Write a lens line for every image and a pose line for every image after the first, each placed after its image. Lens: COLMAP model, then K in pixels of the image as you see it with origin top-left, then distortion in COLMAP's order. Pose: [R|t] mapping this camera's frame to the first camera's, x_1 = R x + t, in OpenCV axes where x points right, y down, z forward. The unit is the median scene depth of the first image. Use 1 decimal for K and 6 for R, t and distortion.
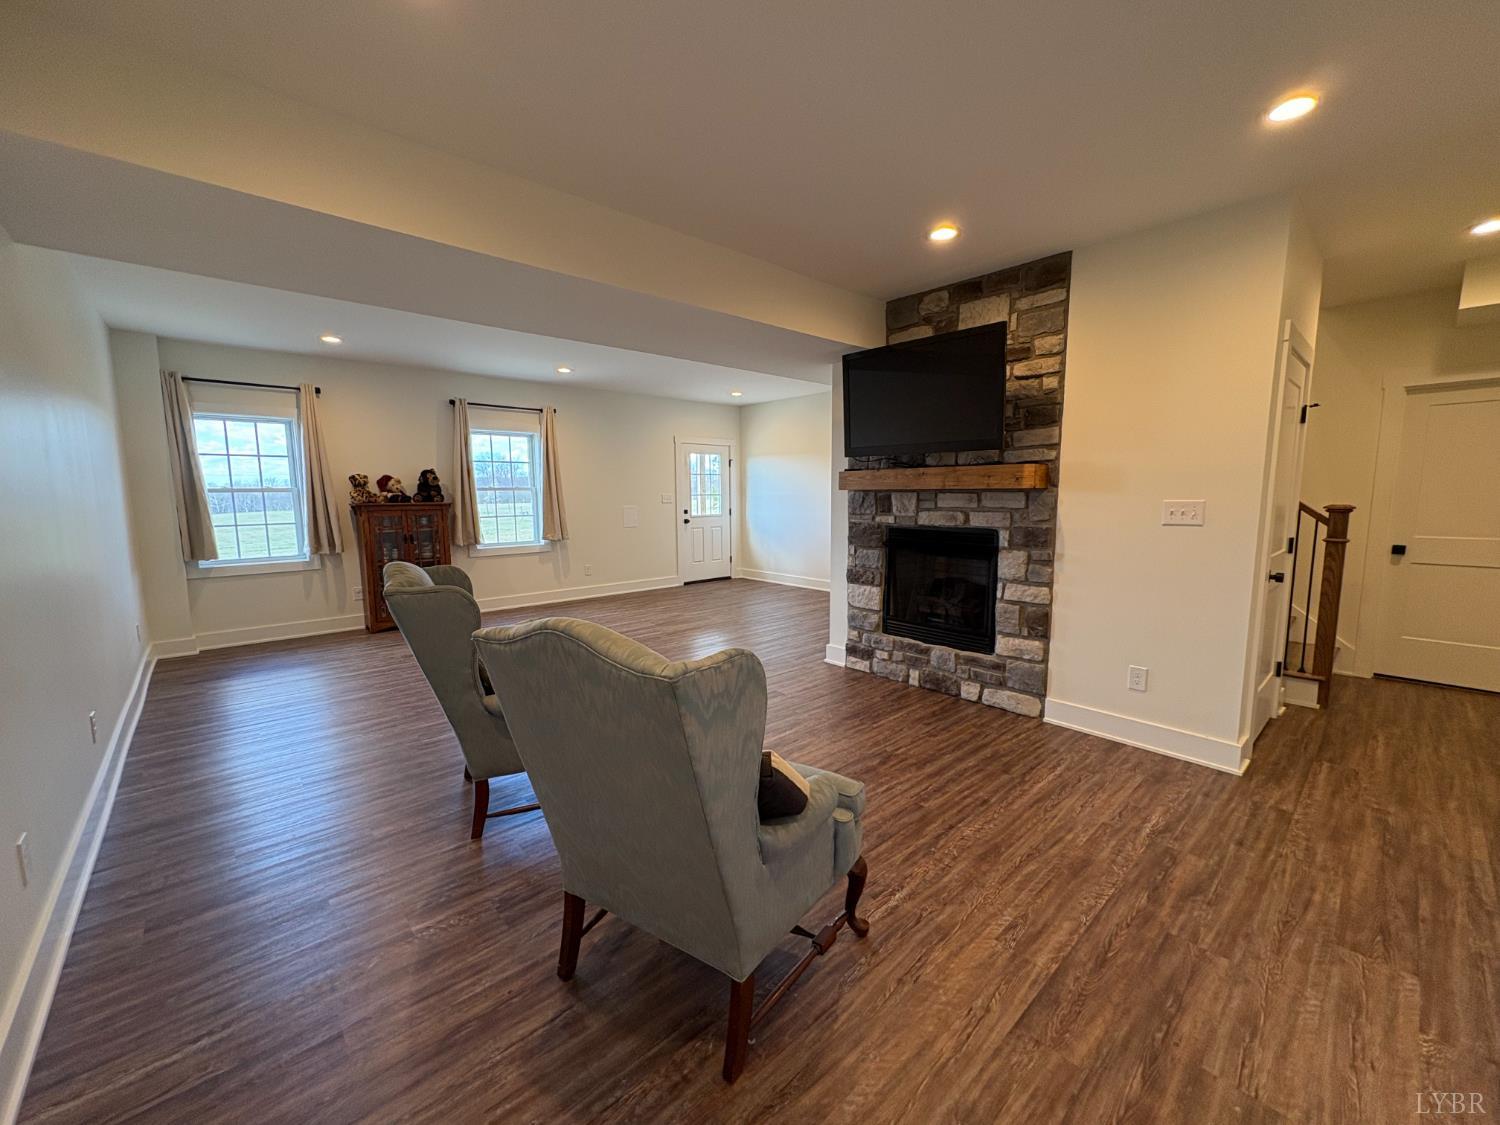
lens RADIAL K [[596.1, 0, 749.2], [0, 596.1, 562.3], [0, 0, 1]] dist [0.000021, 0.000157]
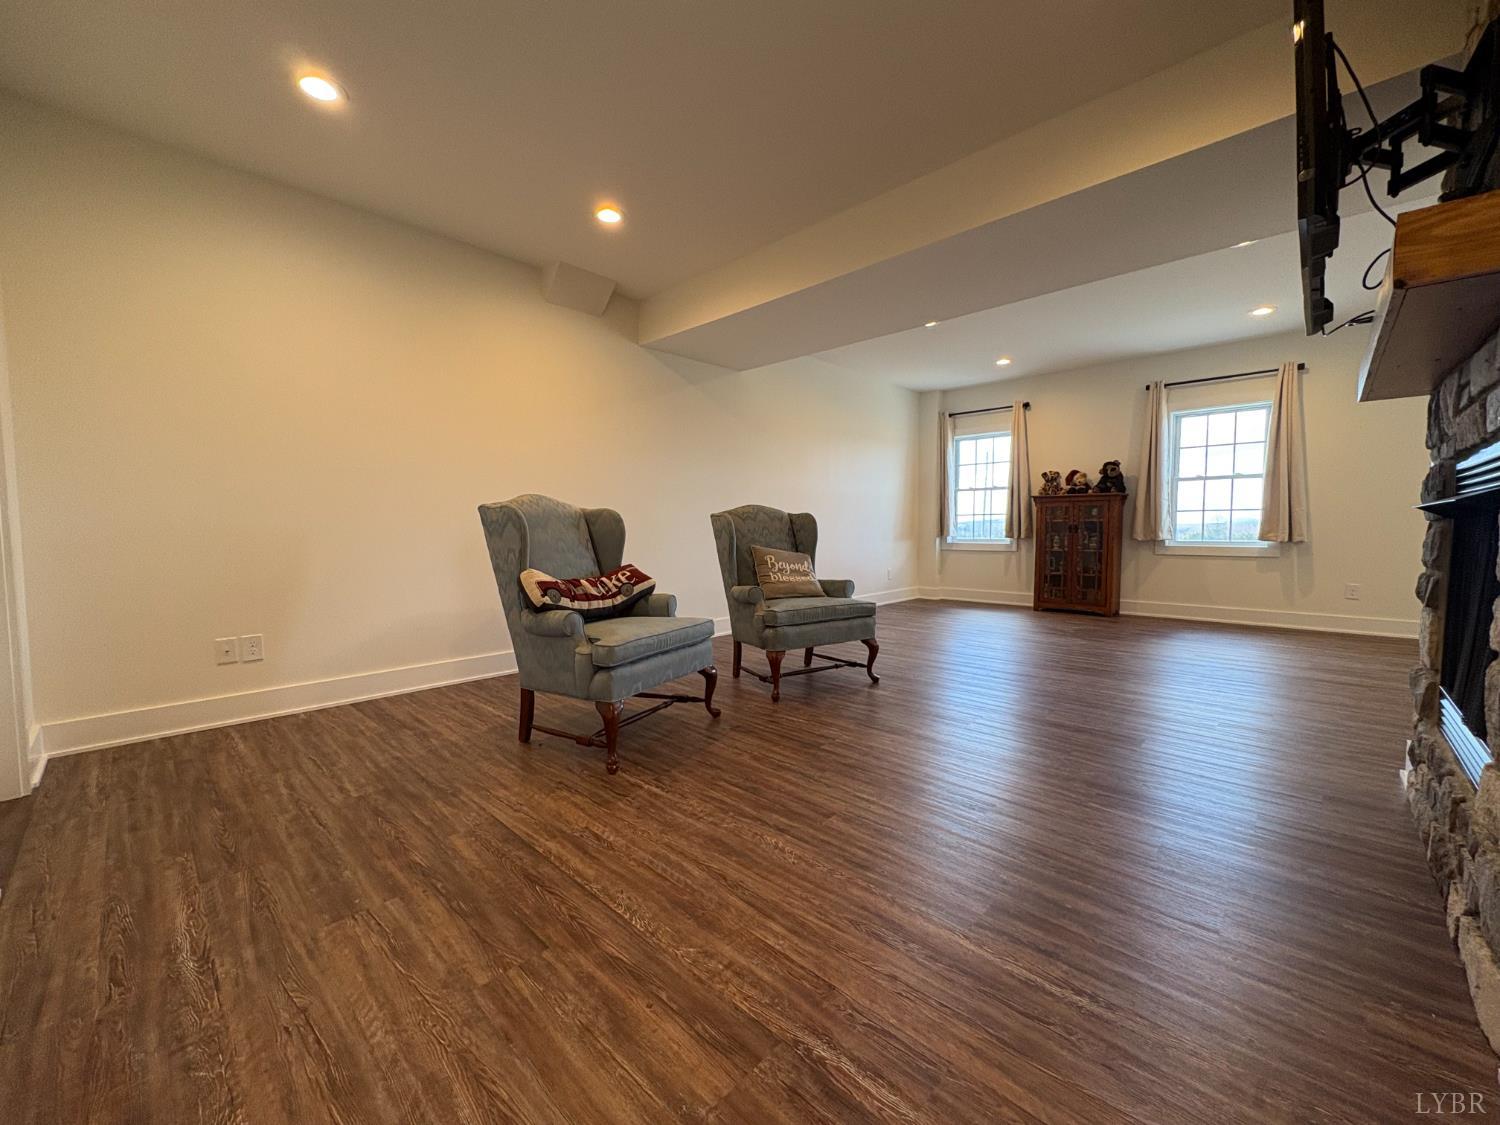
lens RADIAL K [[596.1, 0, 749.2], [0, 596.1, 562.3], [0, 0, 1]] dist [0.000021, 0.000157]
pose [[0.073531, 0.064870, -0.995181, 1.380517], [-0.116139, 0.991650, 0.056059, 0.087466], [0.990507, 0.111457, 0.080451, 1.108310]]
